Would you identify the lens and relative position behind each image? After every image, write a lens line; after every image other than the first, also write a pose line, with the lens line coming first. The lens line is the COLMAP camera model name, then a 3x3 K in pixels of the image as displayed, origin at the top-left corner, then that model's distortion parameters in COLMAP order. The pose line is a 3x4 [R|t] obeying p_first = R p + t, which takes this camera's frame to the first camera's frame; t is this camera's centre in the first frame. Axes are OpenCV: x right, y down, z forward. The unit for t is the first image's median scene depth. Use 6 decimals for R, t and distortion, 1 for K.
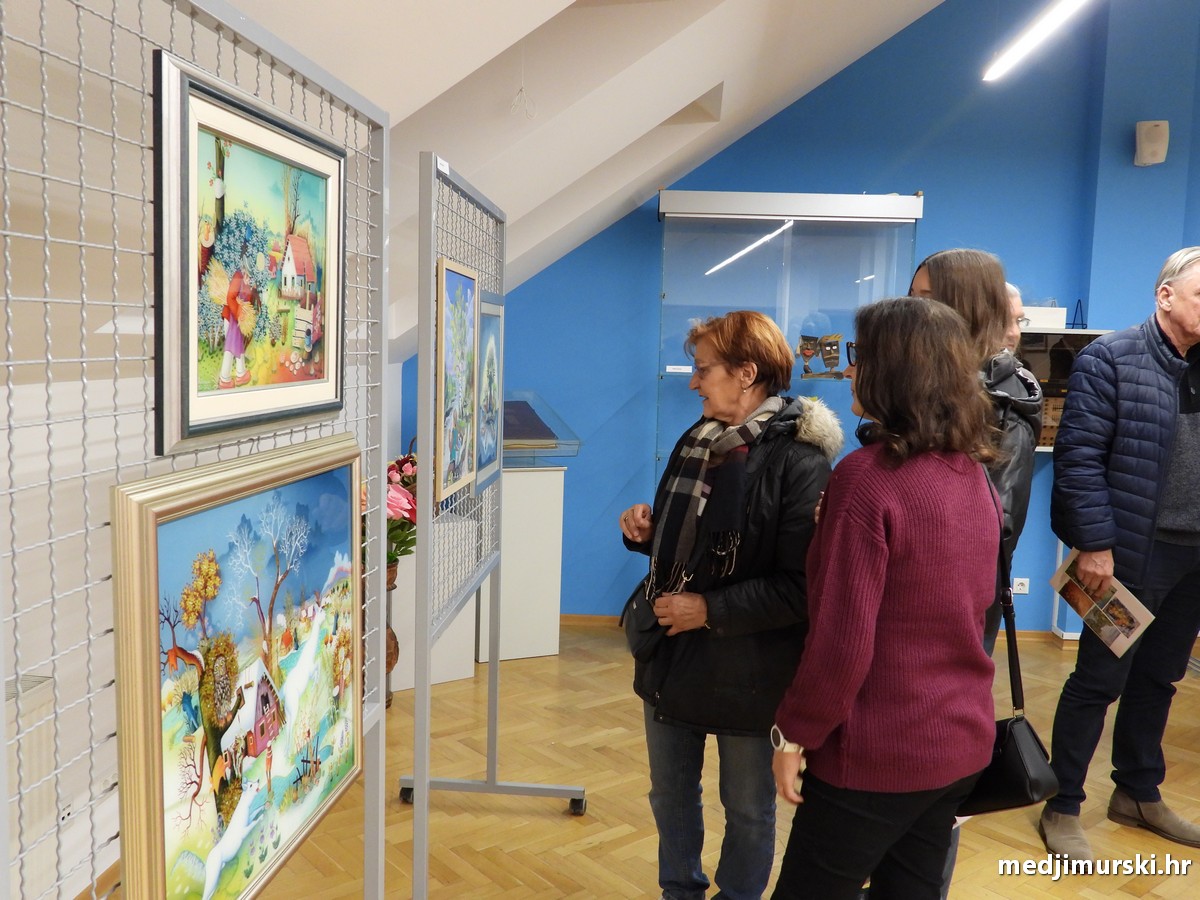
lens RADIAL K [[1071.5, 0, 600.0], [0, 1071.5, 450.0], [0, 0, 1]] dist [-0.004465, -0.009759]
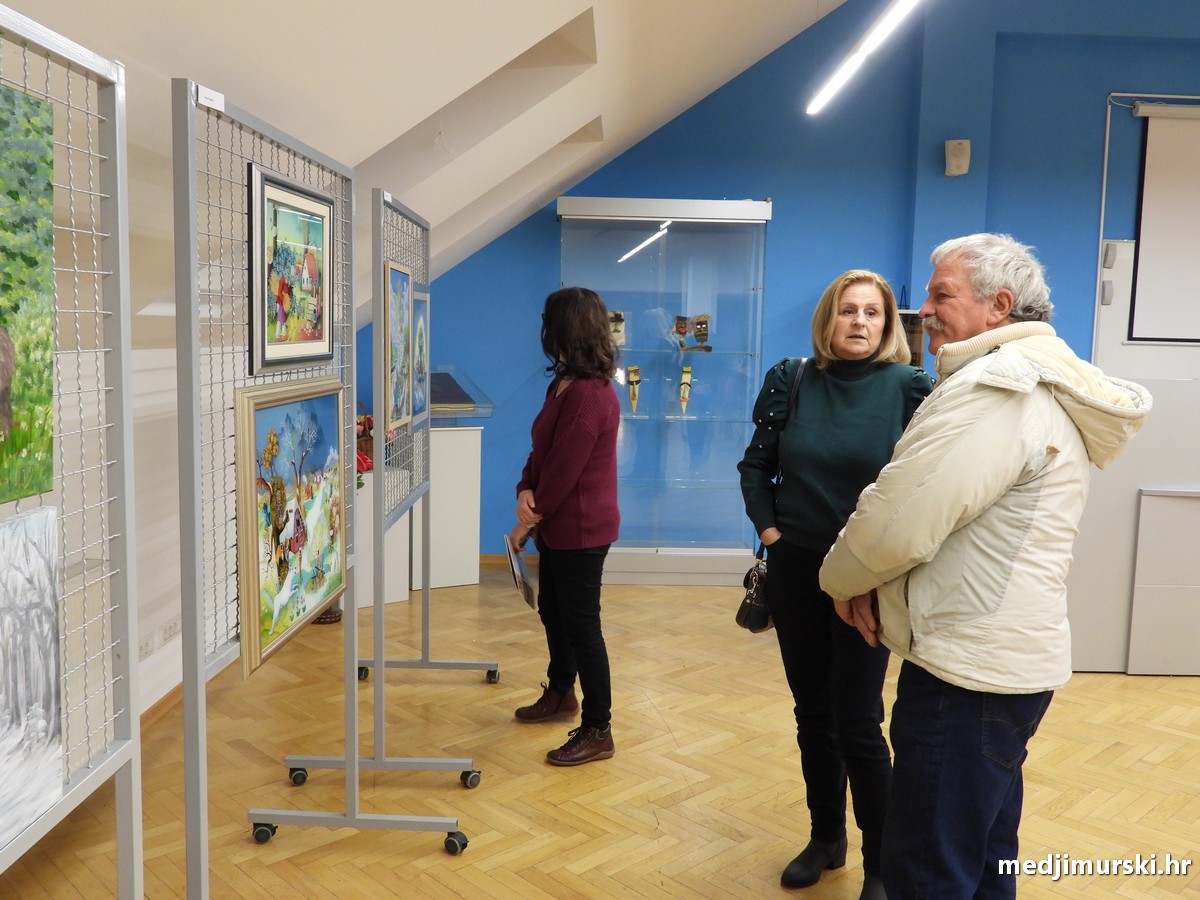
lens RADIAL K [[1071.5, 0, 600.0], [0, 1071.5, 450.0], [0, 0, 1]] dist [-0.004465, -0.009759]
pose [[0.997483, -0.014555, 0.069396, 0.044564], [0.013597, 0.999806, 0.014258, 0.075616], [-0.069590, -0.013278, 0.997487, -0.596388]]
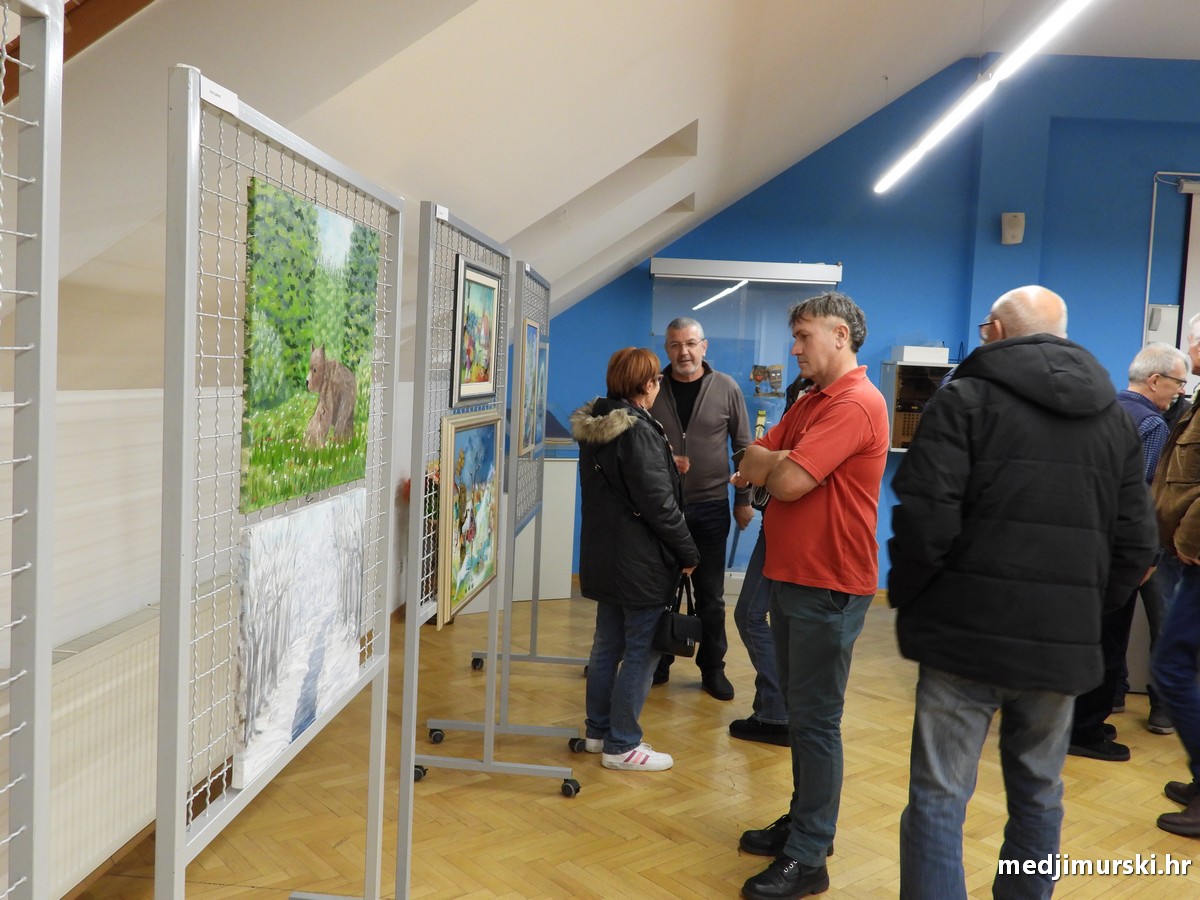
lens RADIAL K [[1071.5, 0, 600.0], [0, 1071.5, 450.0], [0, 0, 1]] dist [-0.004465, -0.009759]
pose [[0.999813, 0.017347, 0.008538, -0.046363], [-0.017140, 0.999572, -0.023719, 0.104291], [-0.008945, 0.023568, 0.999682, -1.016749]]
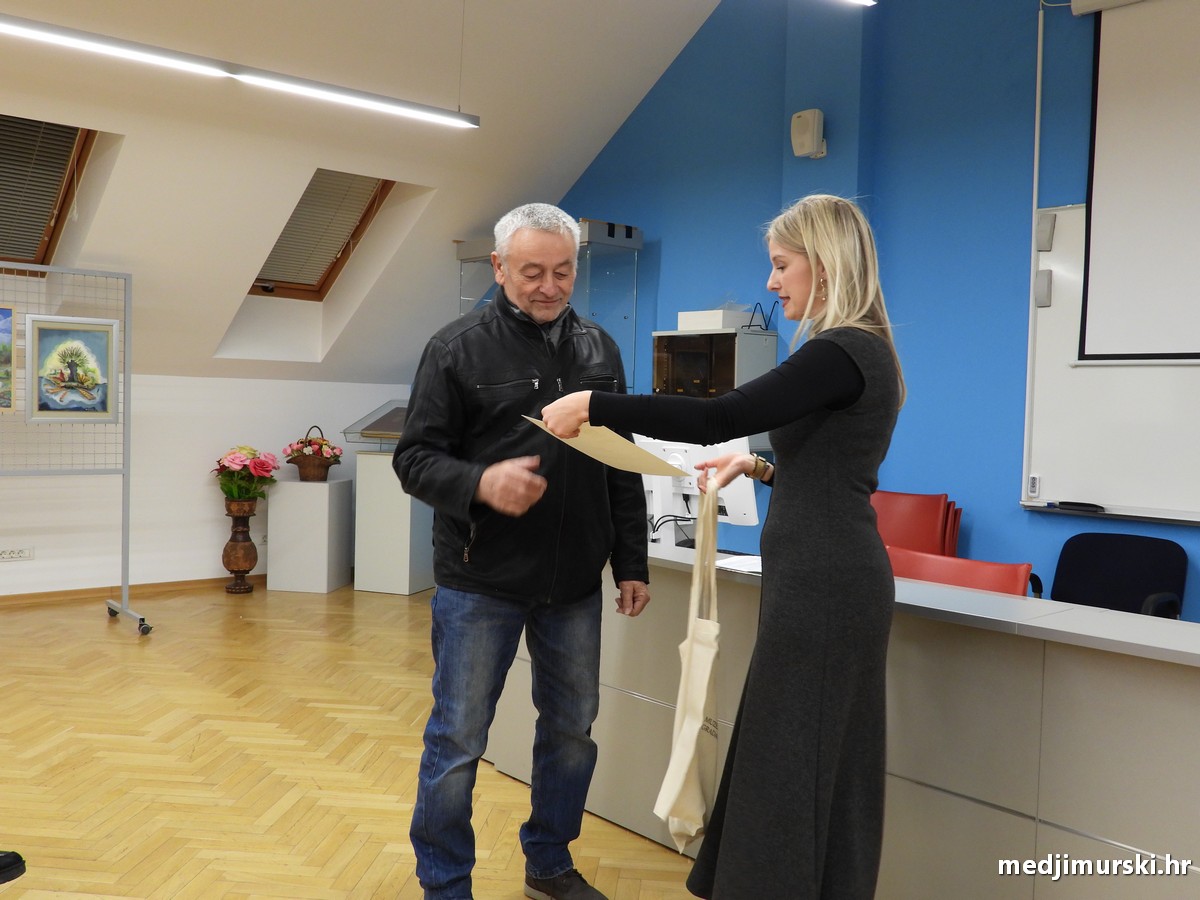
lens RADIAL K [[1071.5, 0, 600.0], [0, 1071.5, 450.0], [0, 0, 1]] dist [-0.004465, -0.009759]
pose [[0.709094, 0.017448, -0.704898, 3.063938], [-0.081154, 0.995070, -0.057006, 0.190371], [0.700429, 0.097628, 0.707014, 0.607651]]
